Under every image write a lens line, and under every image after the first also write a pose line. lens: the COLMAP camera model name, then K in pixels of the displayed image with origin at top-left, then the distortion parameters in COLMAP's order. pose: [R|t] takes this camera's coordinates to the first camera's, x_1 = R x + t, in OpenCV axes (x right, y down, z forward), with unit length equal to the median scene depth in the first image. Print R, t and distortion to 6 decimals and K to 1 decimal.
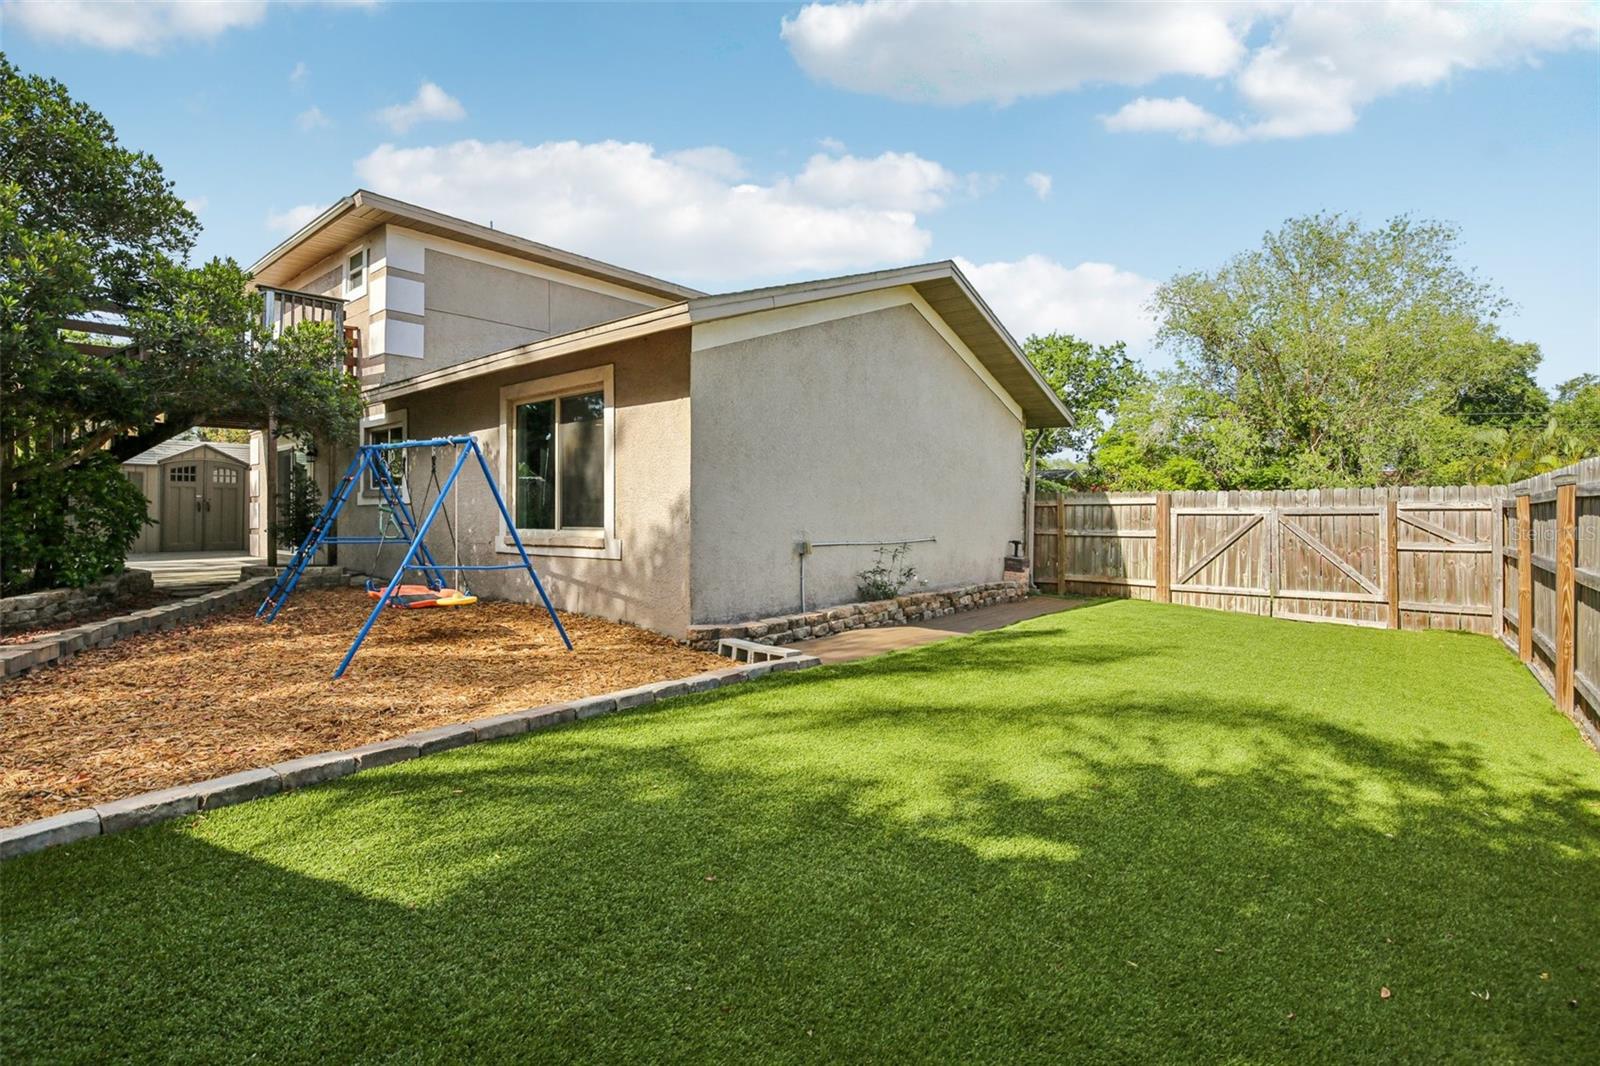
lens RADIAL K [[740.1, 0, 800.2], [0, 740.1, 524.2], [0, 0, 1]] dist [0.001480, 0.000358]
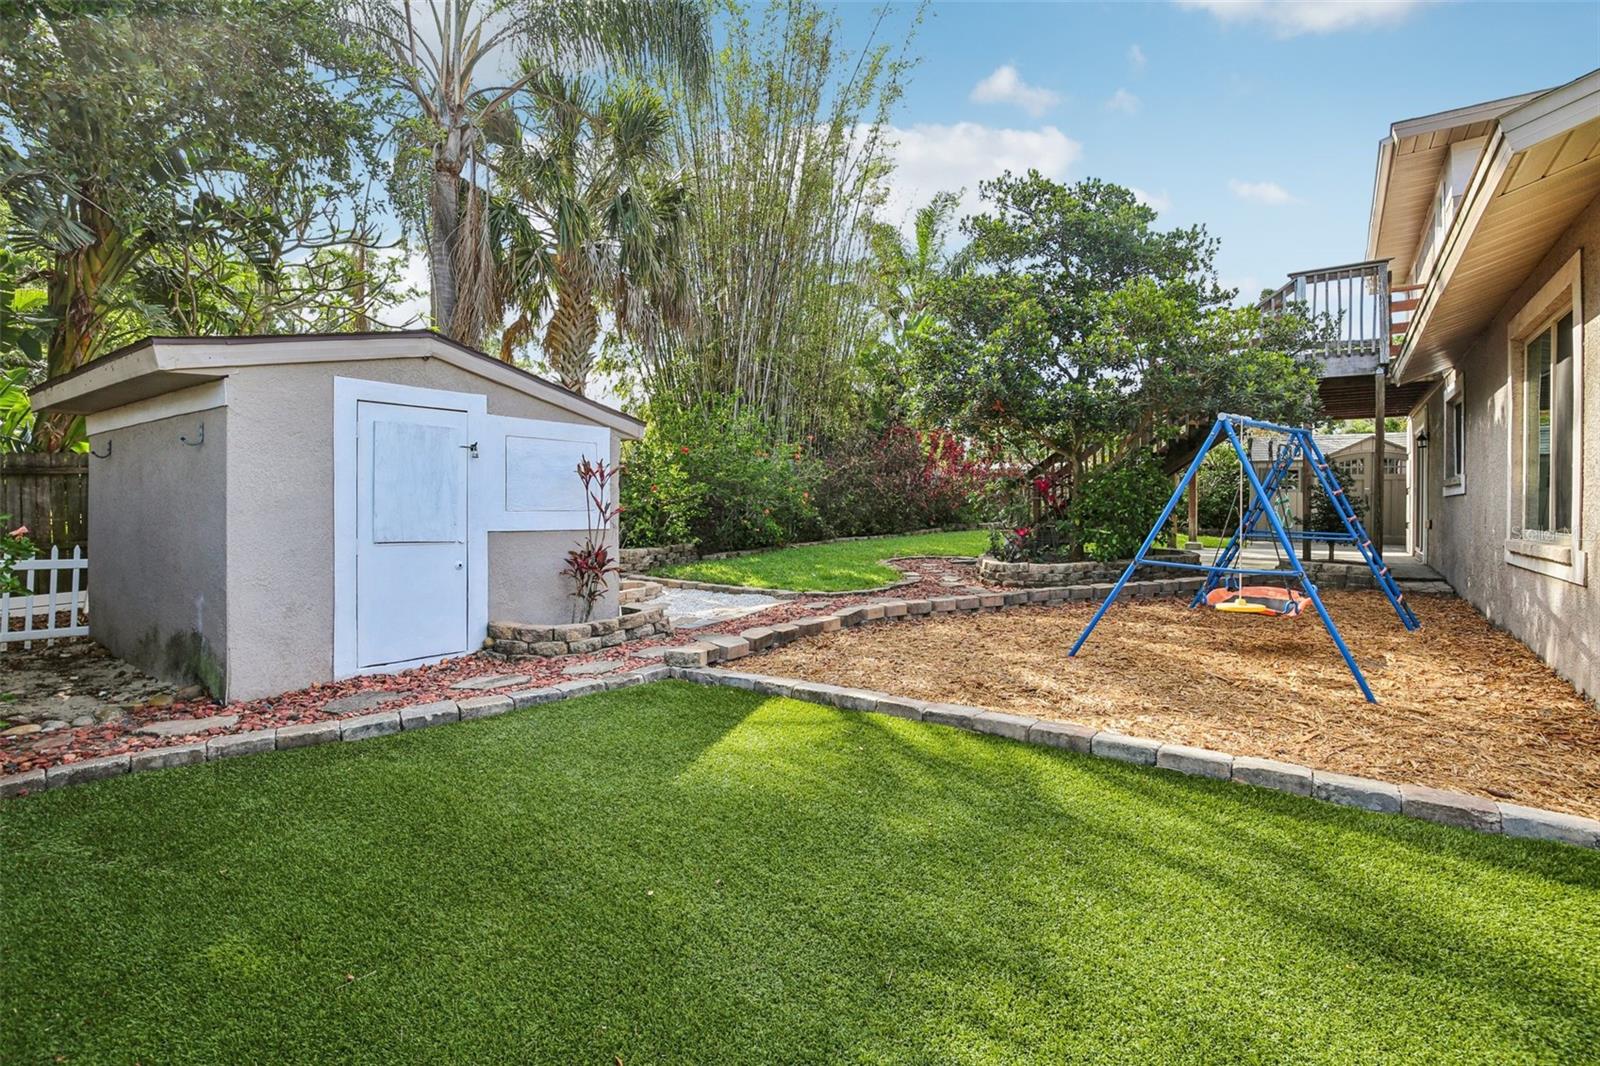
lens RADIAL K [[752.7, 0, 796.4], [0, 752.7, 502.8], [0, 0, 1]] dist [-0.001148, 0.000112]
pose [[0.080237, -0.001413, -0.996775, 0.551833], [-0.017180, 0.999848, -0.002800, -0.010649], [0.996628, 0.017350, 0.080200, 0.640930]]
